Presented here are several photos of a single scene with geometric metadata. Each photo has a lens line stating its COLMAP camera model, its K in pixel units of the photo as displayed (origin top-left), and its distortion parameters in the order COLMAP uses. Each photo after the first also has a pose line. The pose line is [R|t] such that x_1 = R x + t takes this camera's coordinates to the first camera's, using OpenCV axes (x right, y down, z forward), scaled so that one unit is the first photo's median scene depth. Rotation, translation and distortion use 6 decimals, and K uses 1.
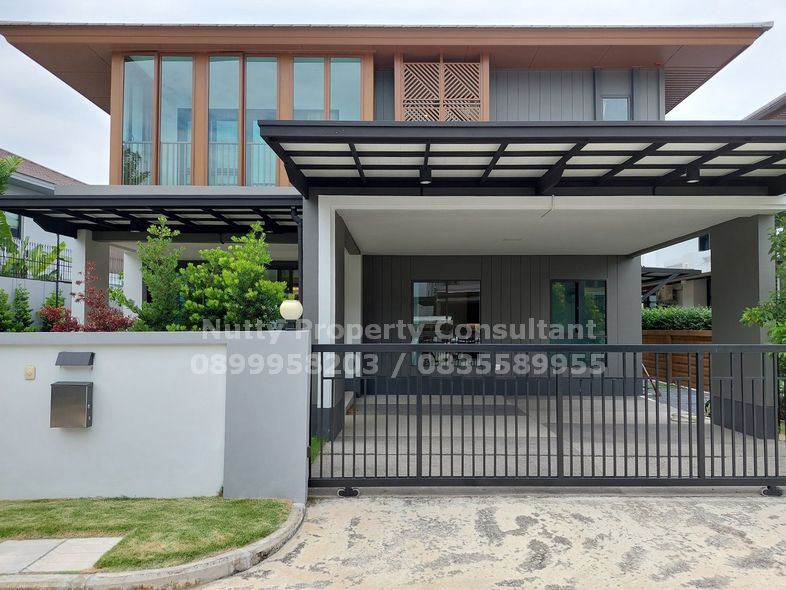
lens RADIAL K [[582.9, 0, 408.3], [0, 582.9, 314.6], [0, 0, 1]] dist [0.056877, -0.050277]
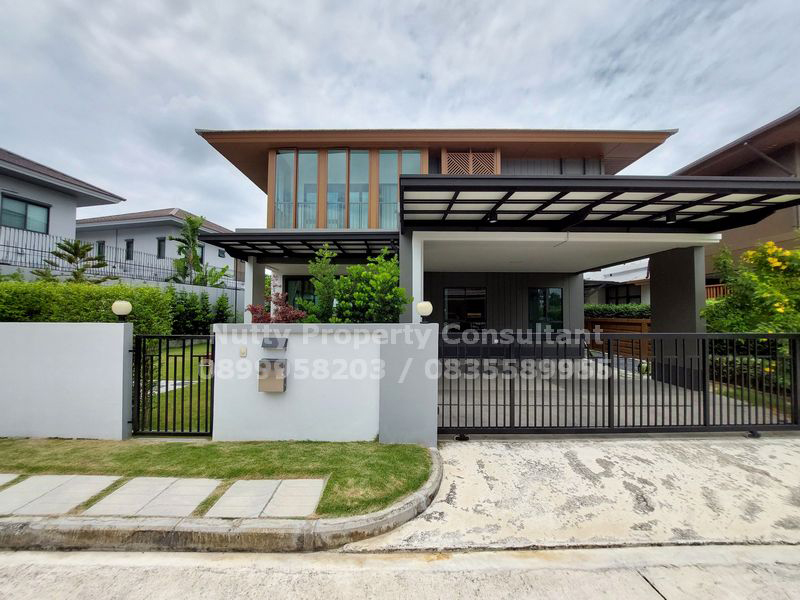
lens RADIAL K [[321.2, 0, 396.5], [0, 321.2, 305.3], [0, 0, 1]] dist [-0.015286, -0.000366]
pose [[0.999869, 0.002082, -0.016028, -0.251790], [-0.002128, 0.999994, -0.002869, -0.013018], [0.016022, 0.002902, 0.999867, 0.229400]]
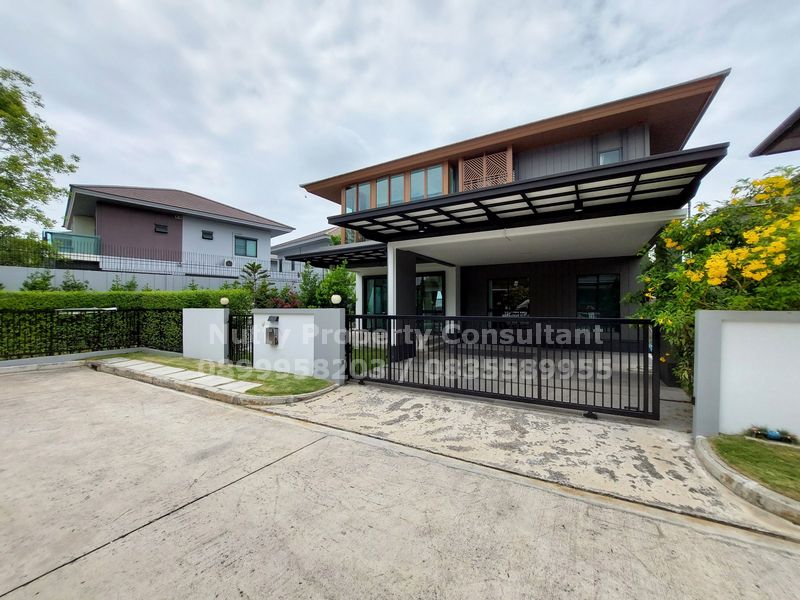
lens RADIAL K [[326.4, 0, 396.9], [0, 326.4, 299.4], [0, 0, 1]] dist [-0.001523, -0.000068]
pose [[0.850315, -0.013670, -0.526096, 0.658295], [0.017401, 0.999846, 0.002145, -0.005872], [0.525986, -0.010978, 0.850423, 0.042219]]
